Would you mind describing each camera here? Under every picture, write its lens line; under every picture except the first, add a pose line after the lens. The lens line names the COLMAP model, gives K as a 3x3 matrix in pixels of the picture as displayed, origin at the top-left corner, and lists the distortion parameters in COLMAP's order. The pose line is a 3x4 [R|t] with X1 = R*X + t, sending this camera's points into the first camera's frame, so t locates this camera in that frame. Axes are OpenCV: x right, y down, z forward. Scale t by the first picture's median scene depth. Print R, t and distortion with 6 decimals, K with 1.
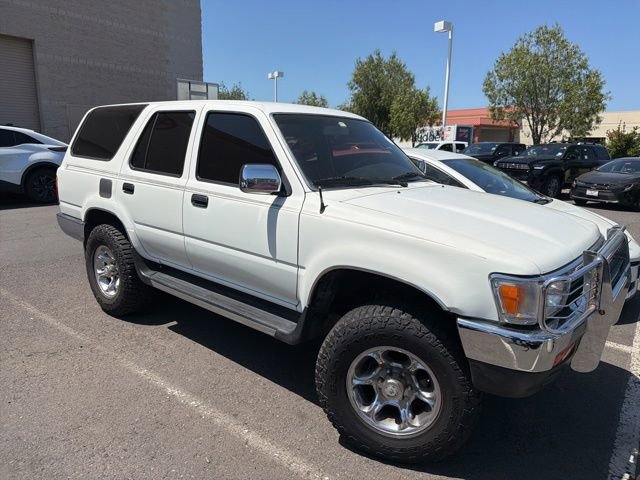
lens RADIAL K [[454.2, 0, 319.6], [0, 454.2, 233.1], [0, 0, 1]] dist [0.044256, -0.056579]
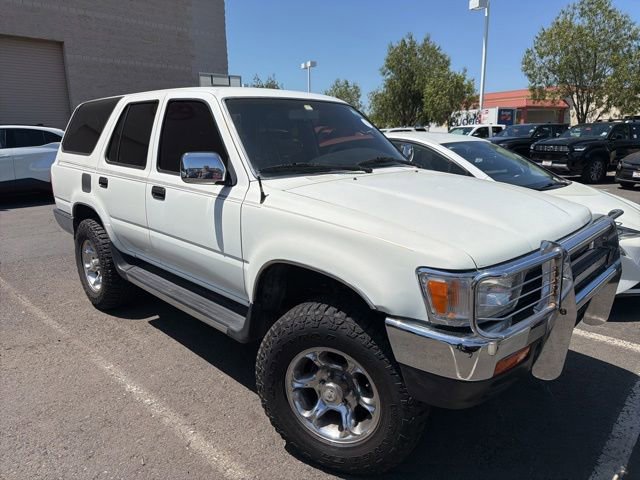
lens RADIAL K [[456.5, 0, 313.2], [0, 456.5, 233.4], [0, 0, 1]] dist [0.010346, -0.006978]
pose [[0.994426, -0.014337, -0.104458, 0.150922], [0.016565, 0.999653, 0.020488, 0.000527], [0.104128, -0.022105, 0.994318, 0.060866]]
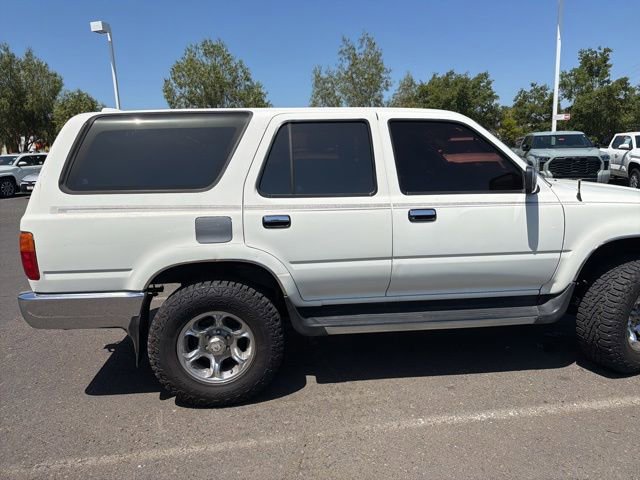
lens RADIAL K [[454.2, 0, 319.6], [0, 454.2, 233.1], [0, 0, 1]] dist [0.044256, -0.056579]
pose [[0.698917, -0.180319, 0.692098, -0.977138], [0.189202, 0.979836, 0.064220, -0.125024], [-0.689723, 0.086062, 0.718941, 0.449741]]
